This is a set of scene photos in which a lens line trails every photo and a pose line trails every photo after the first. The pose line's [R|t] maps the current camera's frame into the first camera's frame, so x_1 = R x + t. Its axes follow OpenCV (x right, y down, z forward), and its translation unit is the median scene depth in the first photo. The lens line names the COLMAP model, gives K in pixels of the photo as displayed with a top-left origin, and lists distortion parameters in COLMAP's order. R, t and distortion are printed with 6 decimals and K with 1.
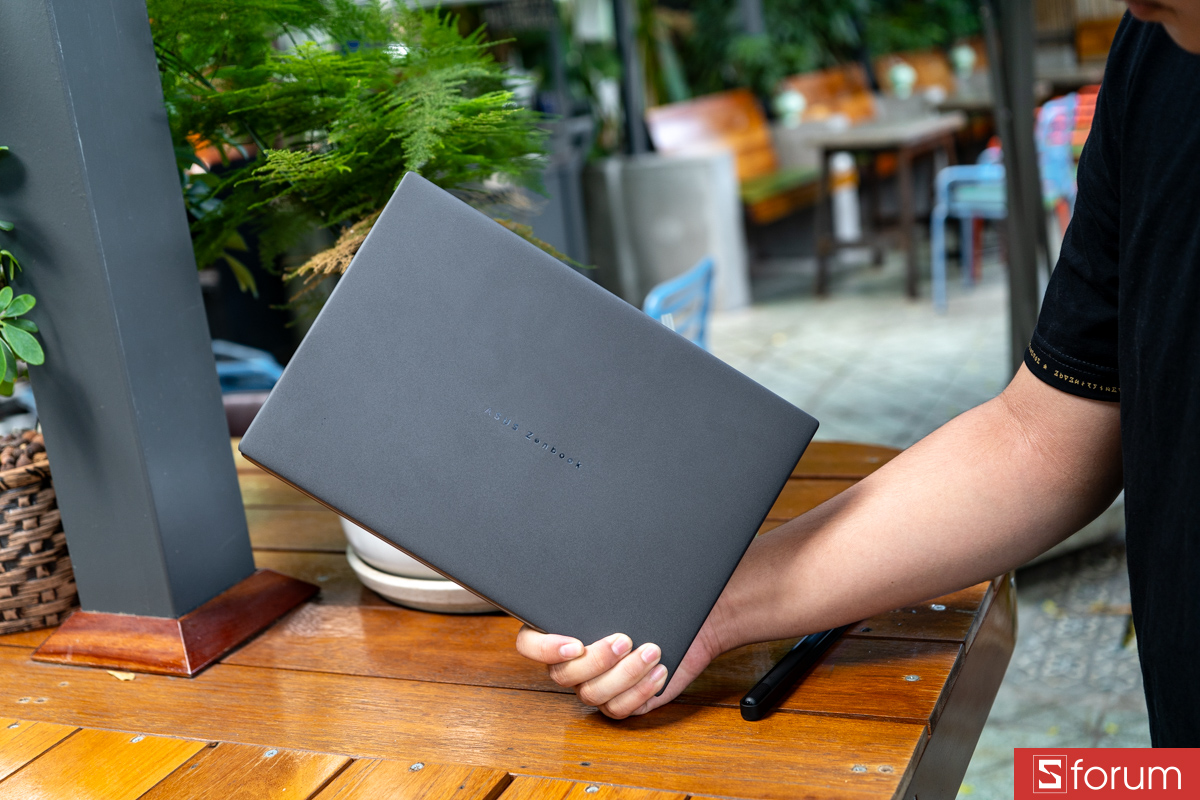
lens RADIAL K [[1518.0, 0, 604.0], [0, 1518.0, 400.9], [0, 0, 1]] dist [0.002535, 0.000000]
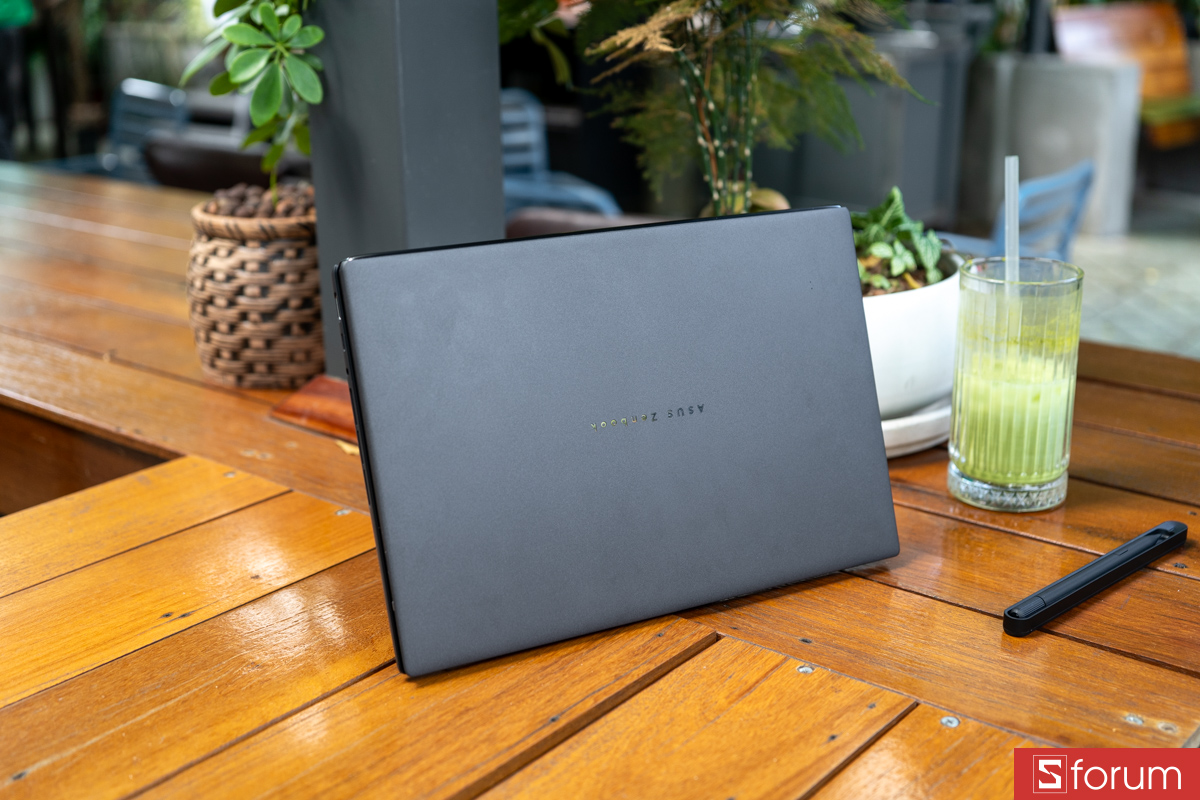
lens RADIAL K [[1518.0, 0, 597.7], [0, 1518.0, 395.7], [0, 0, 1]] dist [0.002535, 0.000000]
pose [[0.958307, 0.186669, -0.216338, 0.027205], [-0.171384, 0.981306, 0.087552, 0.037611], [0.228638, -0.046825, 0.972385, 0.112944]]
